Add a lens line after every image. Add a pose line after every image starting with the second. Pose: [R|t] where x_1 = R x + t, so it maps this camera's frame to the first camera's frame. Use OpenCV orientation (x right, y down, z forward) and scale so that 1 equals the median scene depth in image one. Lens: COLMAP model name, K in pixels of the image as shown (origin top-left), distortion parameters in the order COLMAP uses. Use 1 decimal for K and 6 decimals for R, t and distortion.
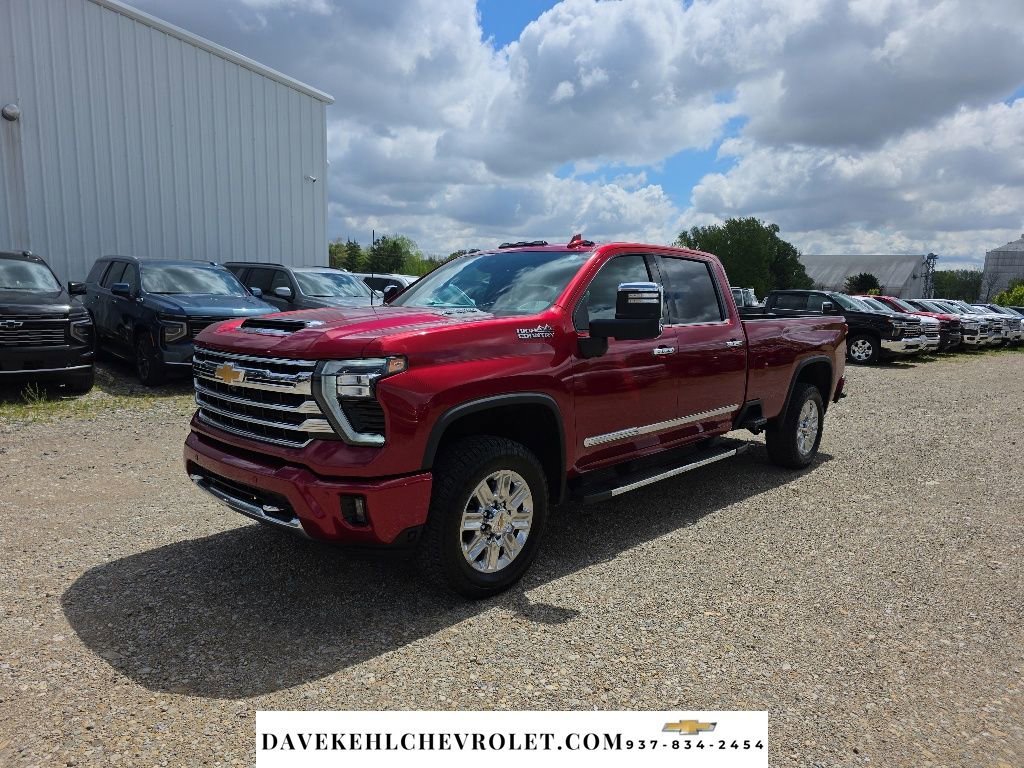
lens RADIAL K [[739.0, 0, 509.0], [0, 739.0, 393.2], [0, 0, 1]] dist [-0.002250, -0.008760]
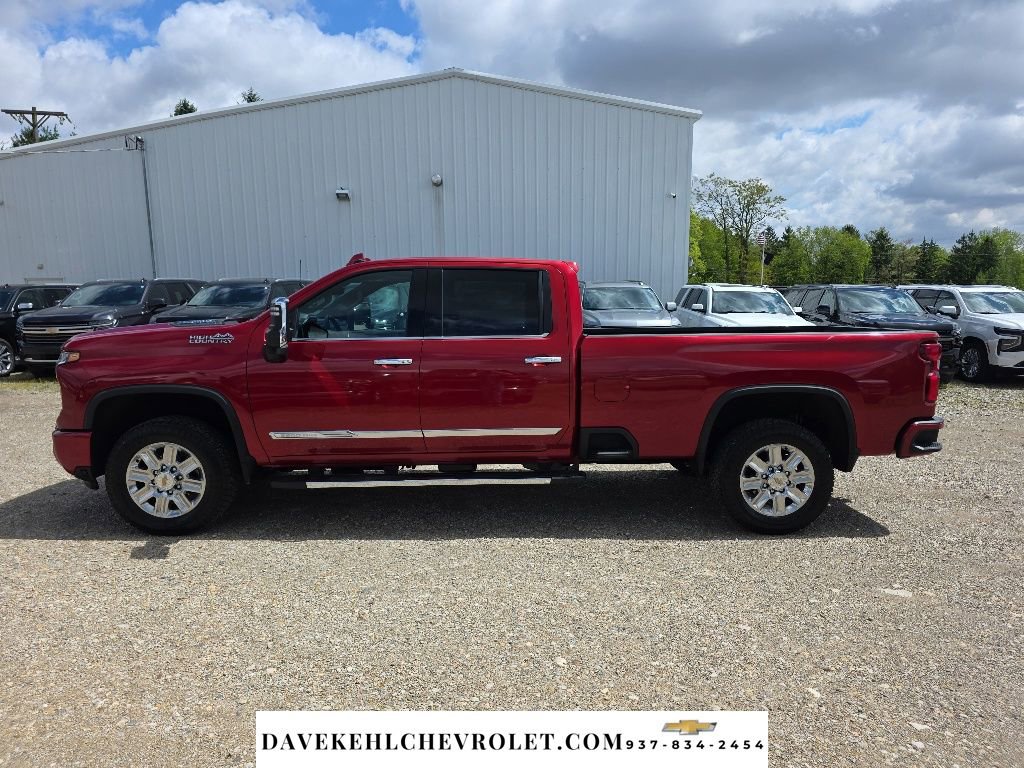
lens RADIAL K [[739.0, 0, 514.5], [0, 739.0, 385.7], [0, 0, 1]] dist [-0.002250, -0.008760]
pose [[0.660187, 0.055696, -0.749033, 1.369244], [-0.073937, 0.997222, 0.008984, -0.056078], [0.747453, 0.049450, 0.662471, 0.564535]]
